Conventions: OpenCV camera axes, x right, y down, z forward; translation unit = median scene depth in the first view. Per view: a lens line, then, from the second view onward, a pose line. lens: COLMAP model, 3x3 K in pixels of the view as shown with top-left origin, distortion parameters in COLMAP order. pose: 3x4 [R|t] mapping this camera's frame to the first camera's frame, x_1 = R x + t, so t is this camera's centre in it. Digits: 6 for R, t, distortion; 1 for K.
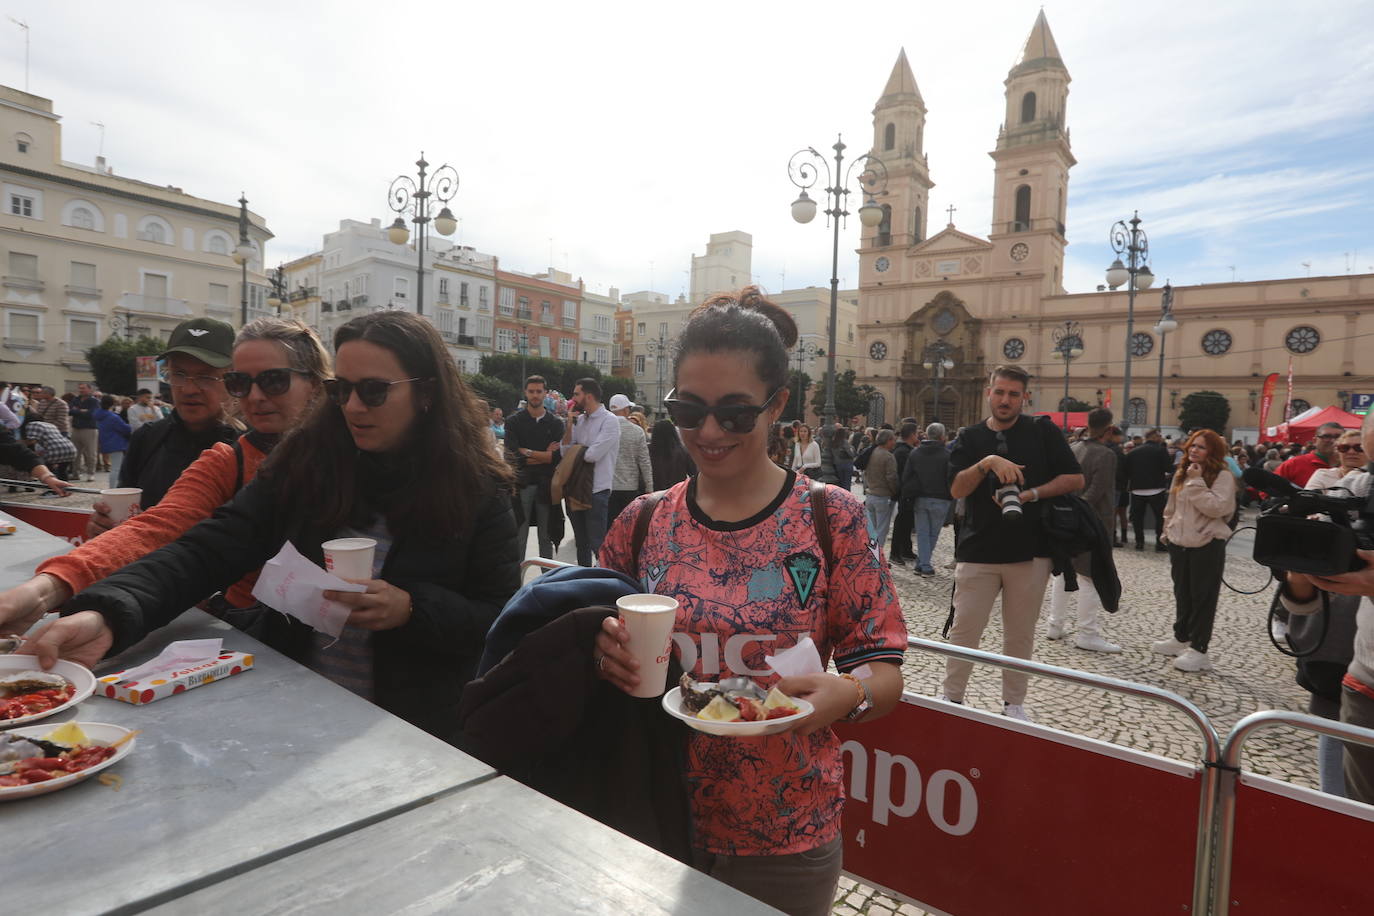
lens RADIAL K [[762.8, 0, 683.8], [0, 762.8, 452.6], [0, 0, 1]] dist [-0.039220, 0.028422]
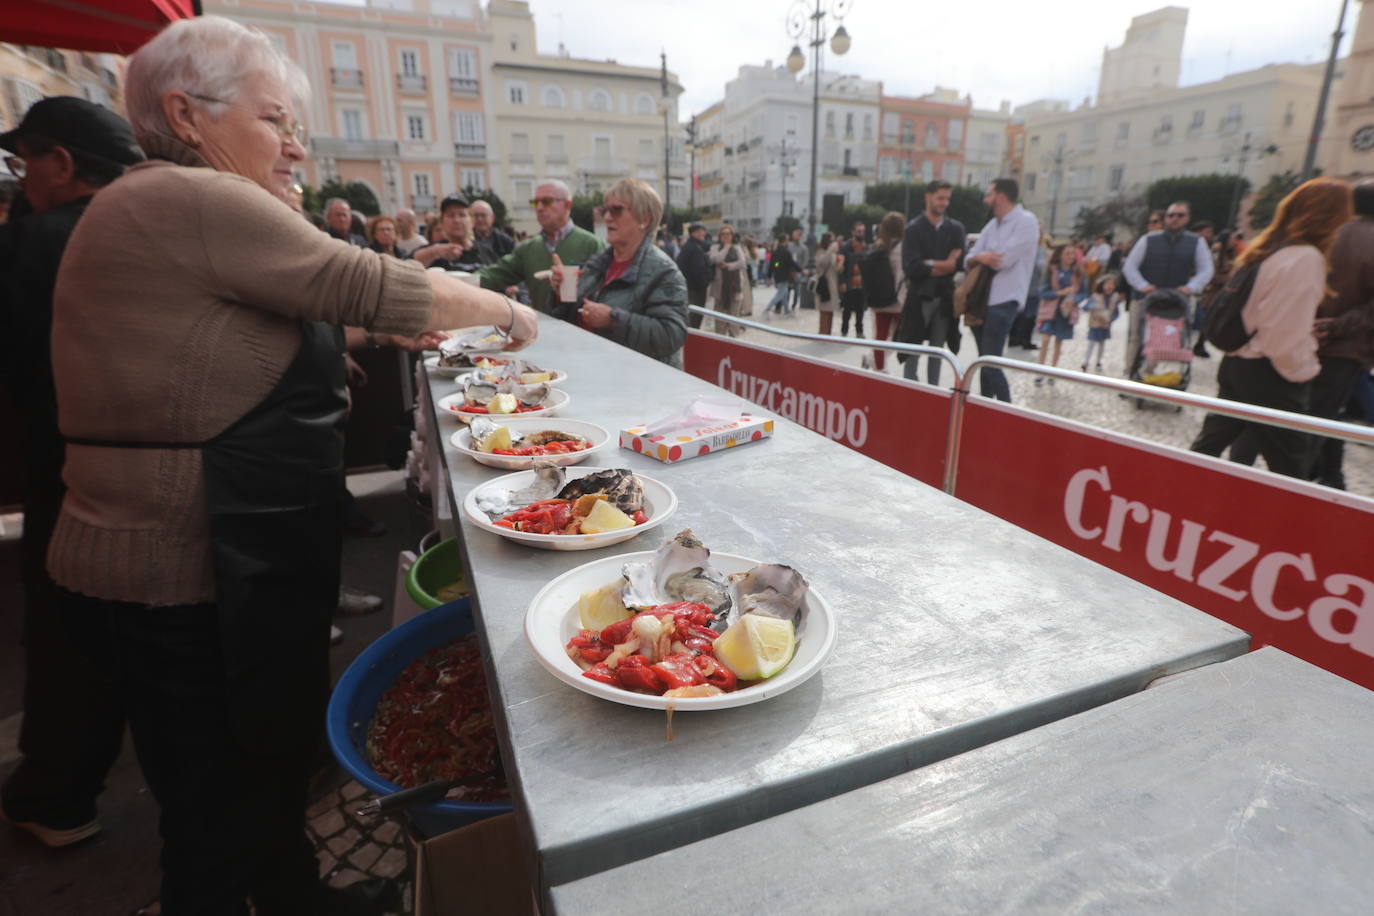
lens RADIAL K [[681.7, 0, 685.0], [0, 681.7, 459.6], [0, 0, 1]] dist [-0.044938, 0.017352]
pose [[0.875952, 0.099742, -0.471974, -0.006107], [0.023038, 0.968626, 0.247455, 0.002586], [0.481848, -0.227632, 0.846172, 0.006749]]
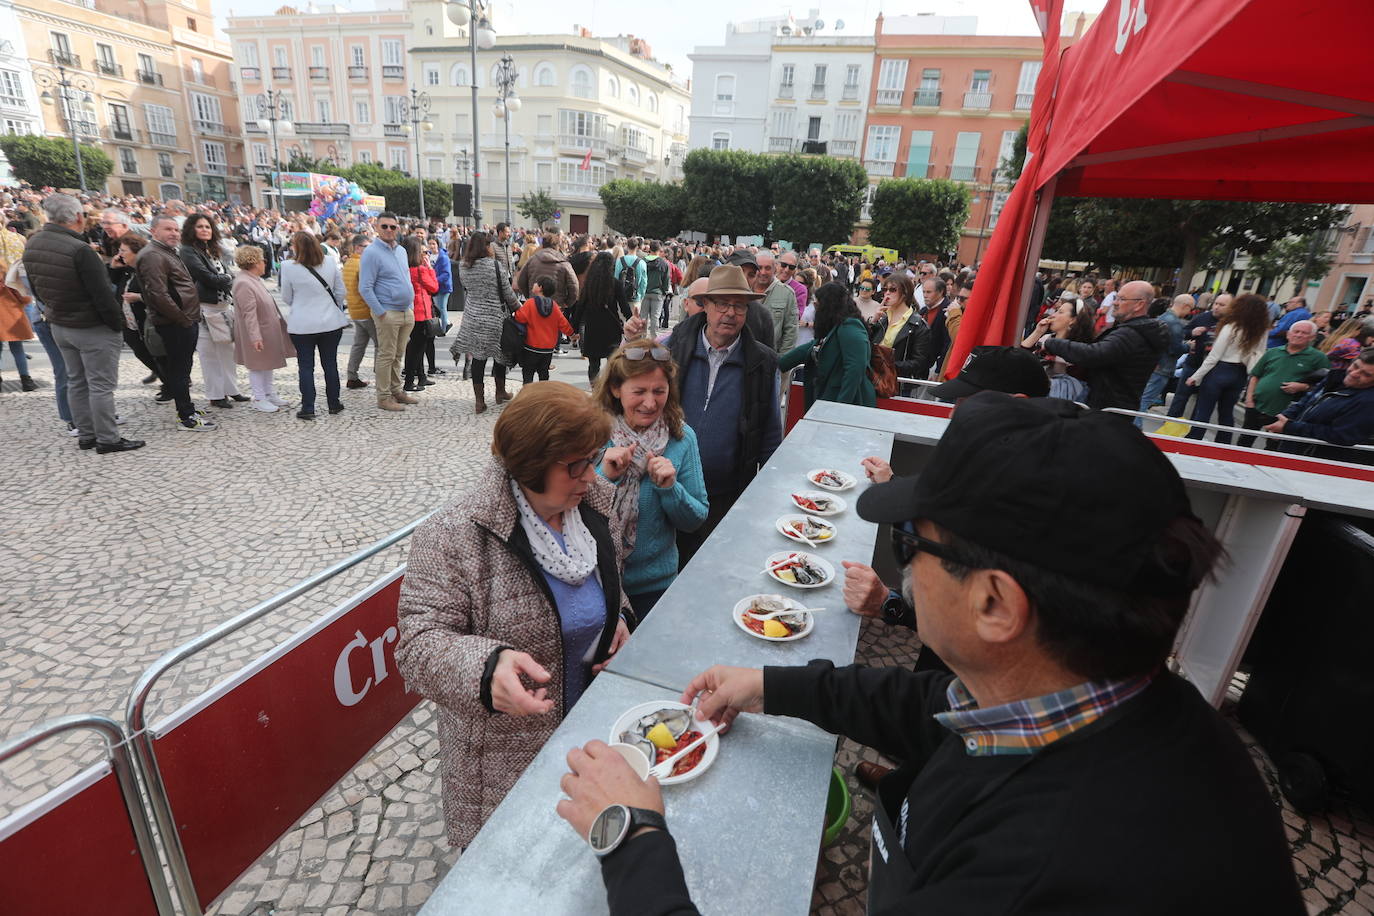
lens RADIAL K [[622.3, 0, 694.2], [0, 622.3, 454.3], [0, 0, 1]] dist [-0.046806, 0.014928]
pose [[0.326901, 0.312580, -0.891868, 0.394892], [-0.093847, 0.949790, 0.298482, -0.031443], [0.940387, -0.013875, 0.339822, 0.801713]]
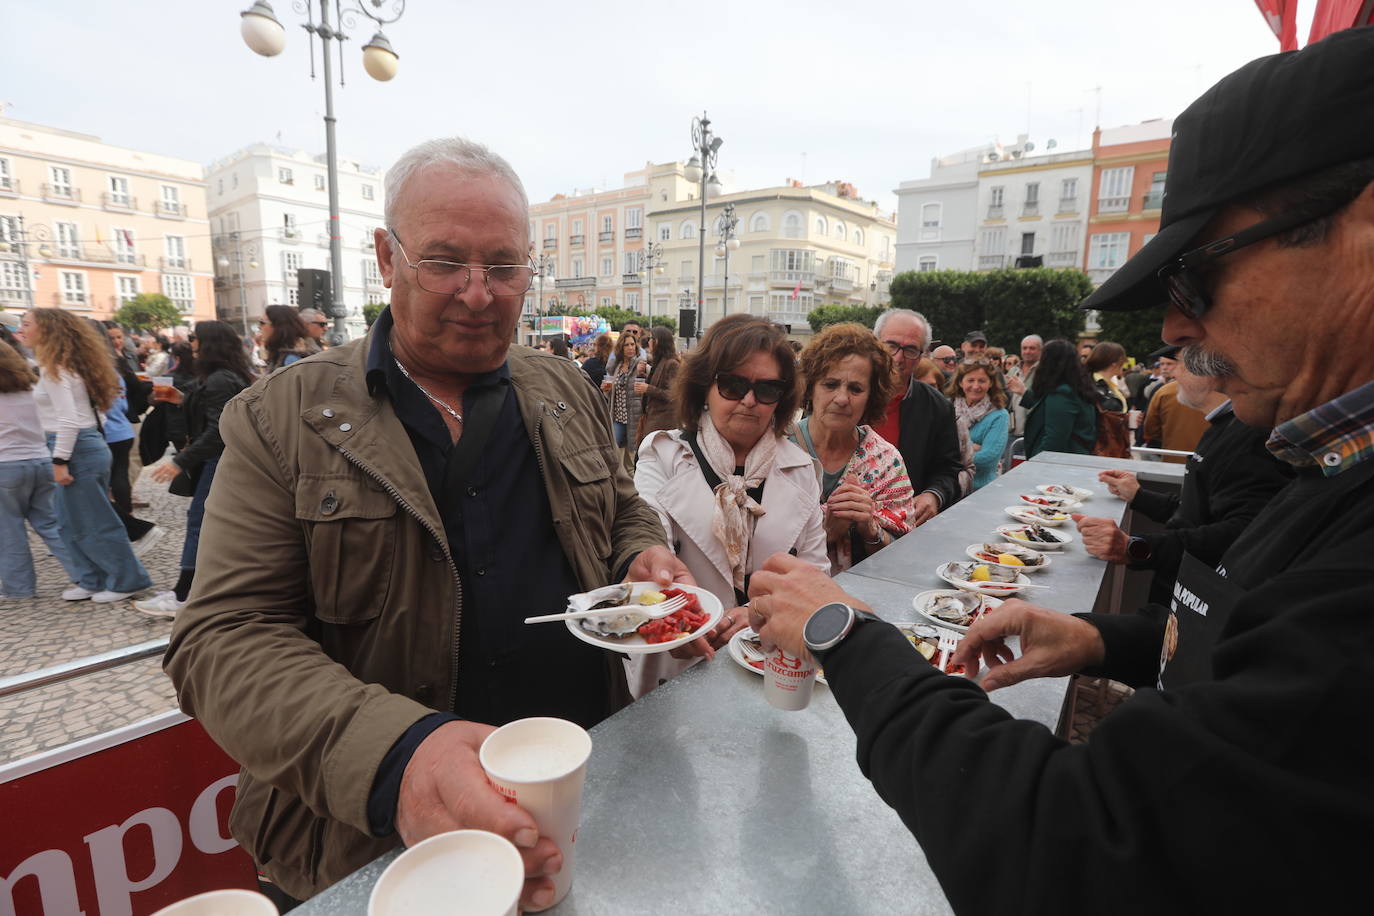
lens RADIAL K [[622.3, 0, 693.4], [0, 622.3, 452.7], [0, 0, 1]] dist [-0.046806, 0.014928]
pose [[0.014406, 0.130669, -0.991321, 0.401262], [-0.058372, 0.989843, 0.129626, -0.023604], [0.998191, 0.055998, 0.021887, 0.798830]]
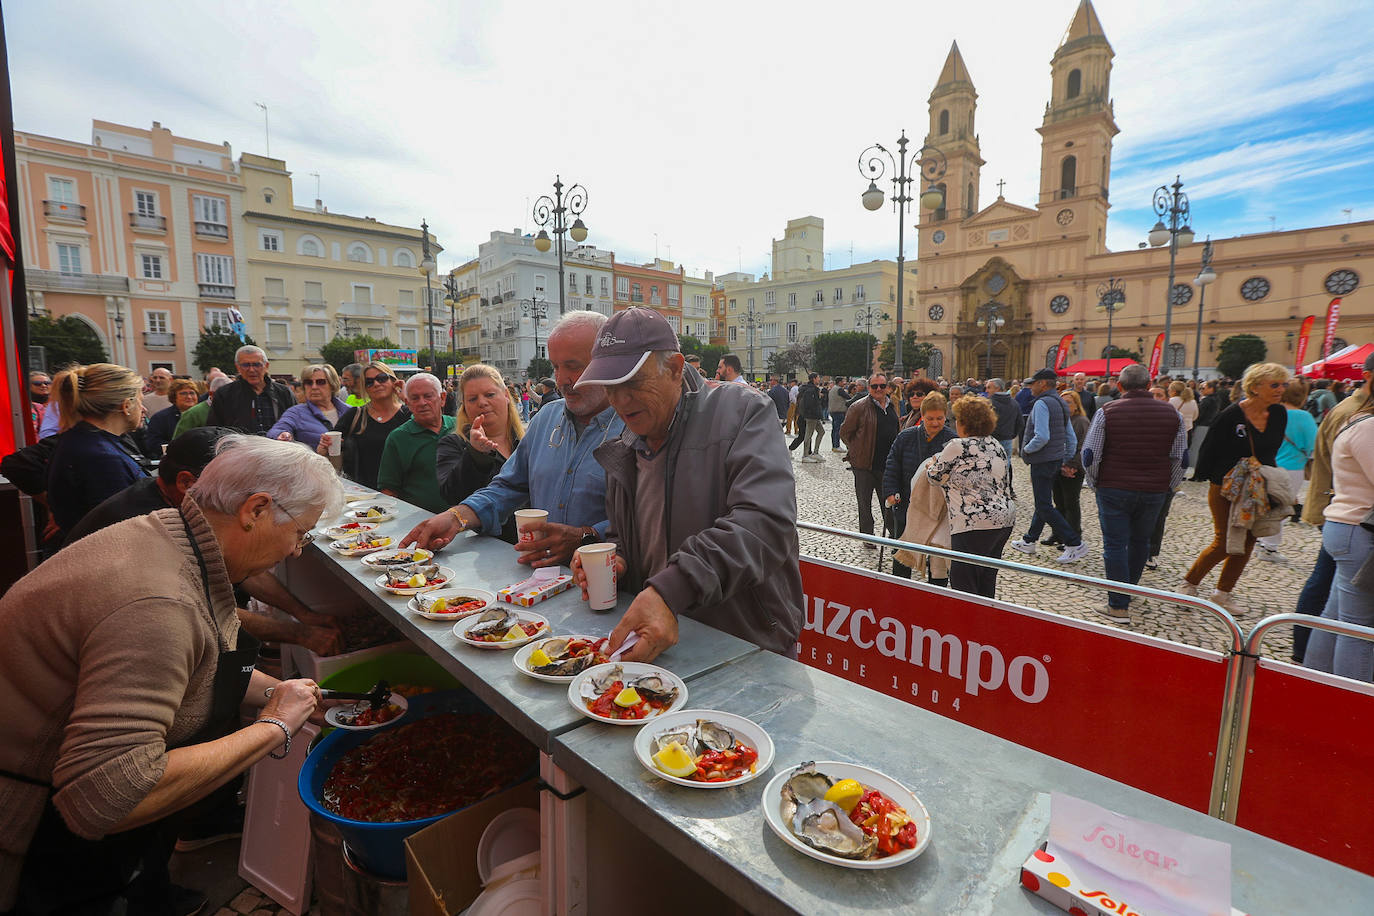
lens RADIAL K [[622.3, 0, 681.3], [0, 622.3, 456.0], [0, 0, 1]] dist [-0.046806, 0.014928]
pose [[0.989576, -0.026129, -0.141624, -0.003329], [0.037241, 0.996382, 0.076389, -0.001546], [0.139116, -0.080867, 0.986969, -0.004819]]
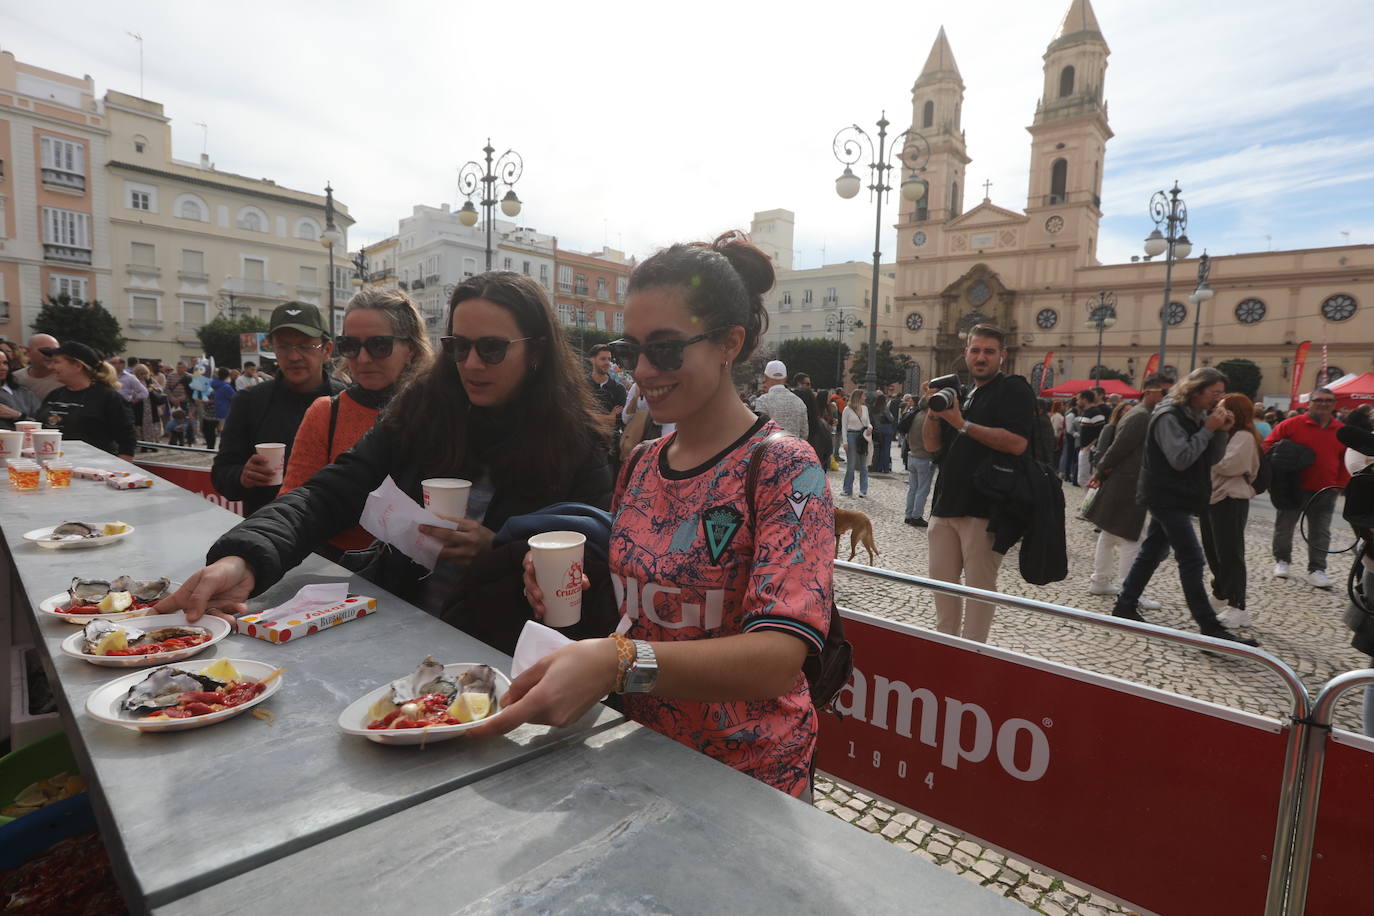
lens RADIAL K [[706.2, 0, 682.1], [0, 706.2, 454.8], [0, 0, 1]] dist [-0.042634, 0.021290]
pose [[0.997884, 0.002529, -0.064977, -0.001703], [0.000775, 0.998710, 0.050775, 0.000379], [0.065021, -0.050718, 0.996594, 0.001364]]
